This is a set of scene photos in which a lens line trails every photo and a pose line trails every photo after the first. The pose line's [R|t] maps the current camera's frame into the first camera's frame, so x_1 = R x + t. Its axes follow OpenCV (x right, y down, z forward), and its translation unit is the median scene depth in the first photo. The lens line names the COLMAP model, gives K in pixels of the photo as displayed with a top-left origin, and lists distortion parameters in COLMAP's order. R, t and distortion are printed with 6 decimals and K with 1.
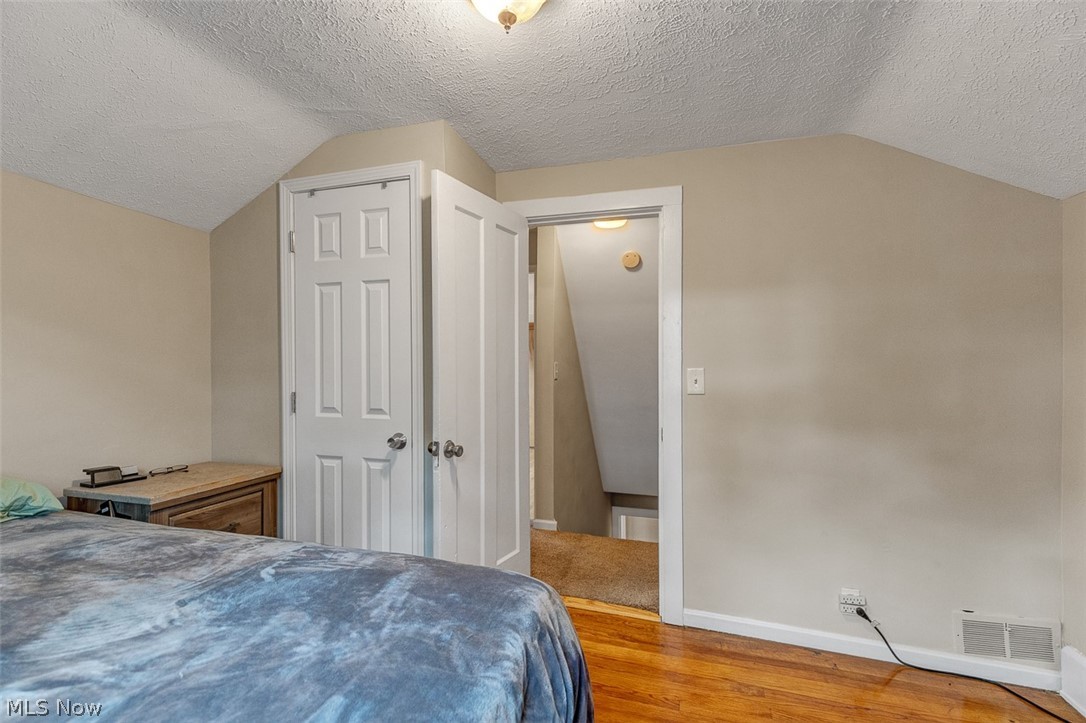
lens RADIAL K [[496.5, 0, 545.0], [0, 496.5, 372.8], [0, 0, 1]] dist [0.007827, -0.001295]
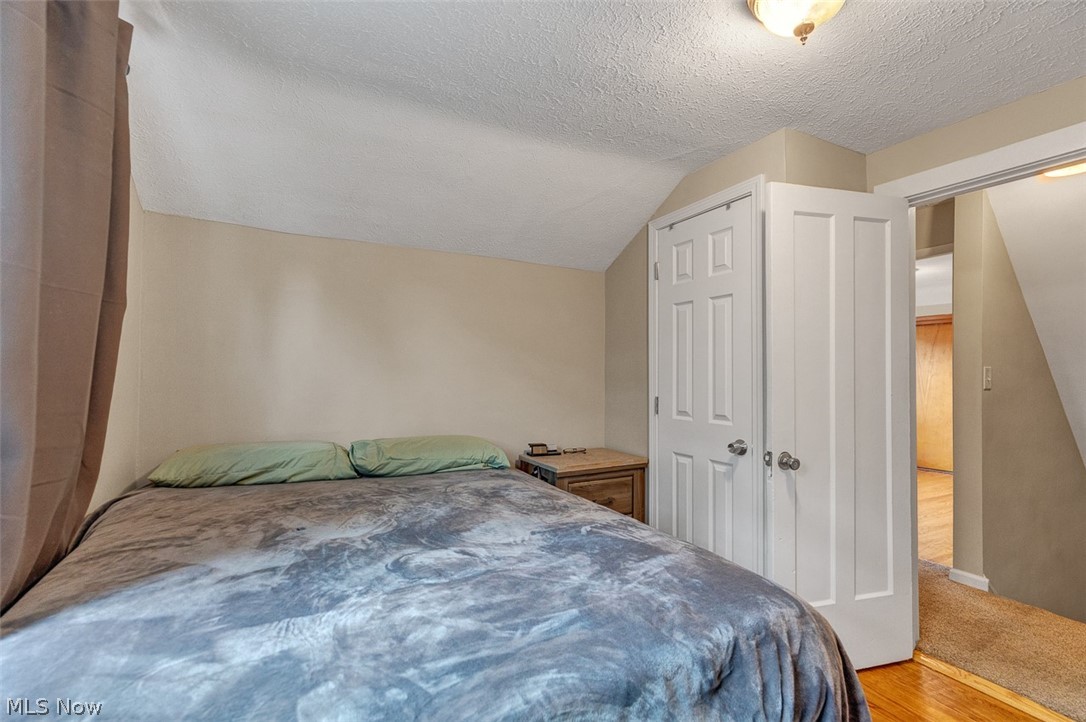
lens RADIAL K [[496.5, 0, 541.4], [0, 496.5, 360.6], [0, 0, 1]] dist [0.007827, -0.001295]
pose [[0.703762, -0.018410, -0.710197, 0.178130], [-0.002856, 0.999583, -0.028742, -0.015444], [0.710430, 0.022256, 0.703416, -0.040595]]
